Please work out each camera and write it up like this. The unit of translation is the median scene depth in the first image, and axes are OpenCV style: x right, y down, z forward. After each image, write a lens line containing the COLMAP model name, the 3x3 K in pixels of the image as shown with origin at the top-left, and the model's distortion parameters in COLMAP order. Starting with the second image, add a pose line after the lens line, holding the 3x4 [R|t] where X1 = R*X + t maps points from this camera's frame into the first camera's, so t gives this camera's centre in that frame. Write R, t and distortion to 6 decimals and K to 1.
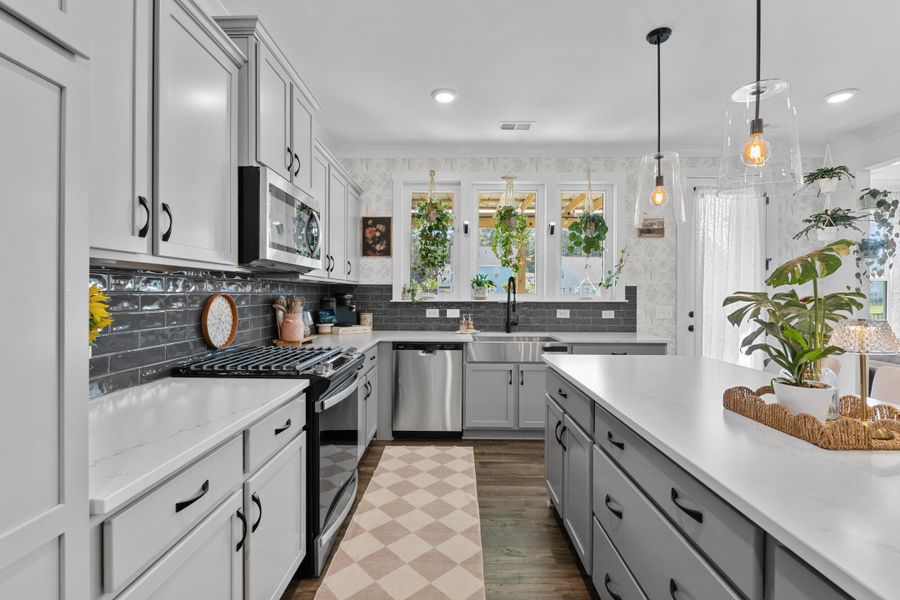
lens RADIAL K [[414.7, 0, 450.7], [0, 414.7, 294.2], [0, 0, 1]] dist [-0.005773, -0.000695]
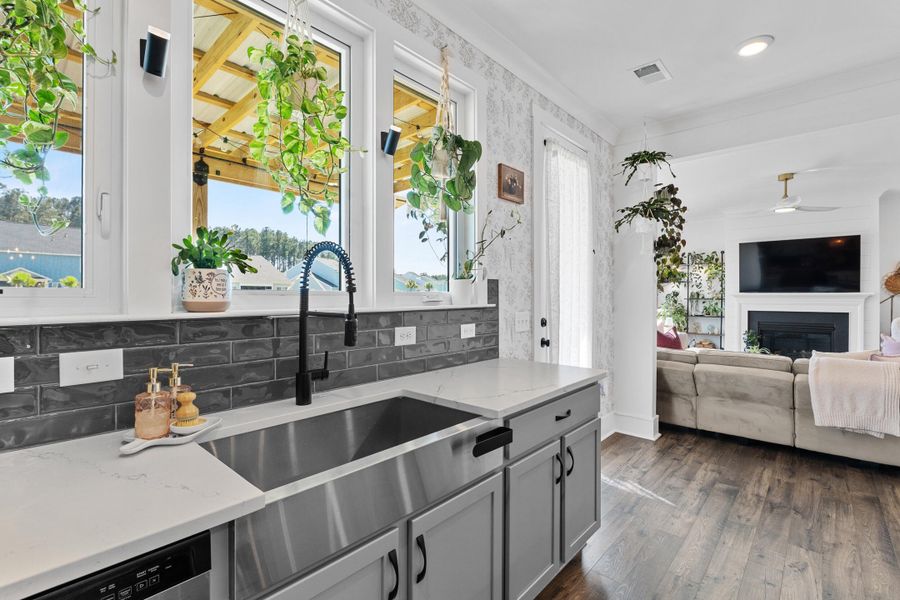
lens RADIAL K [[414.7, 0, 451.5], [0, 414.7, 297.5], [0, 0, 1]] dist [-0.005773, -0.000695]
pose [[0.661971, -0.007756, 0.749490, -0.039233], [0.006980, 0.999967, 0.004183, 0.003363], [-0.749497, 0.002462, 0.662003, 0.673188]]
